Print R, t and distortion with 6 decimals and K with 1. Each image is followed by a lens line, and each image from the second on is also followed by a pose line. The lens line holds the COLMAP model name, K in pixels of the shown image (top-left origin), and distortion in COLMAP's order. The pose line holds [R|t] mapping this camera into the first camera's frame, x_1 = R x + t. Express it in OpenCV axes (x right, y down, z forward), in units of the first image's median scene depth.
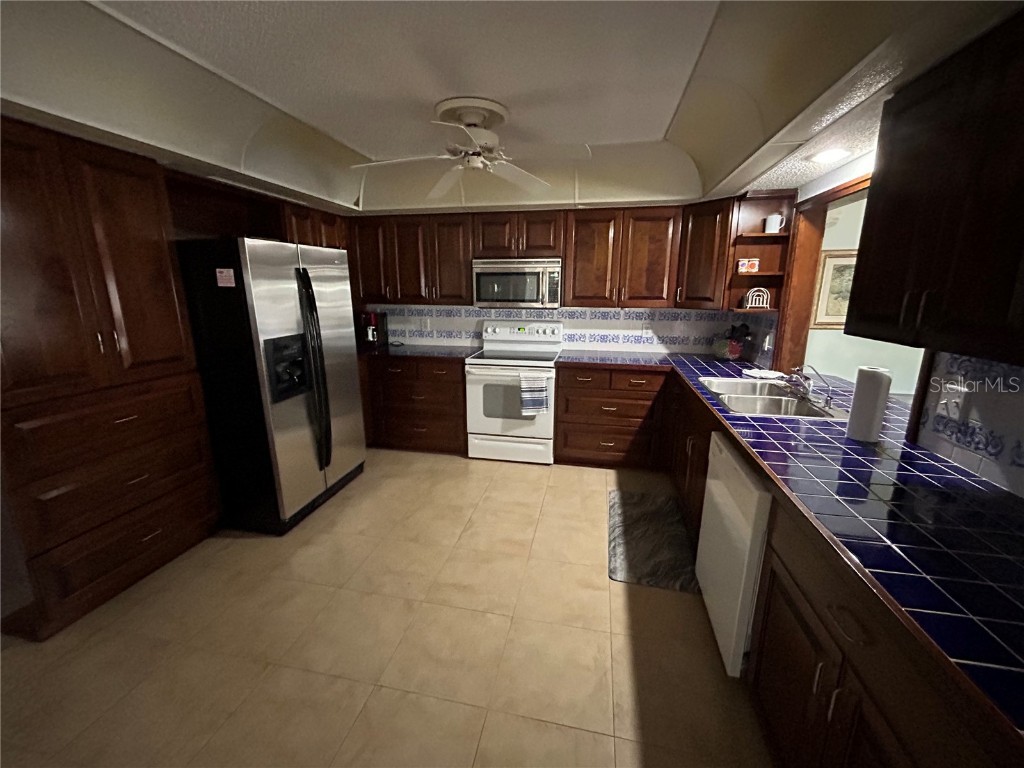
lens RADIAL K [[416.2, 0, 510.5], [0, 416.2, 381.1], [0, 0, 1]] dist [0.000274, -0.000061]
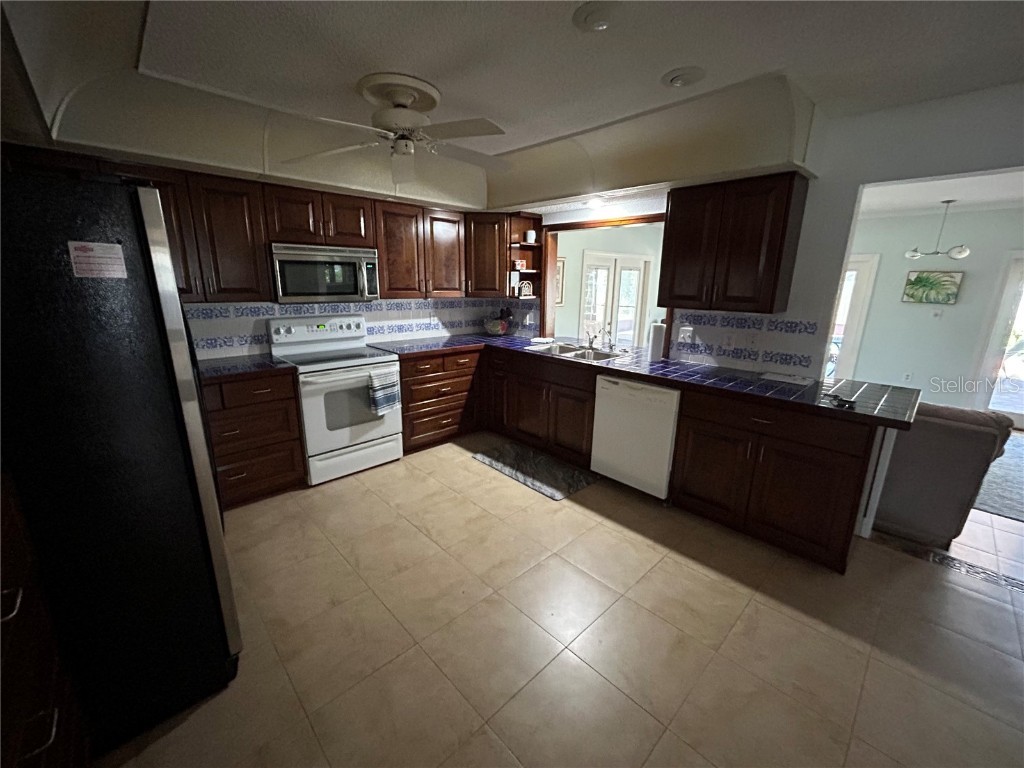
lens RADIAL K [[416.2, 0, 510.5], [0, 416.2, 381.1], [0, 0, 1]] dist [0.000274, -0.000061]
pose [[0.565241, -0.190069, 0.802731, -0.529482], [0.169633, 0.979079, 0.112377, -0.048437], [-0.807296, 0.072650, 0.585657, 0.195375]]
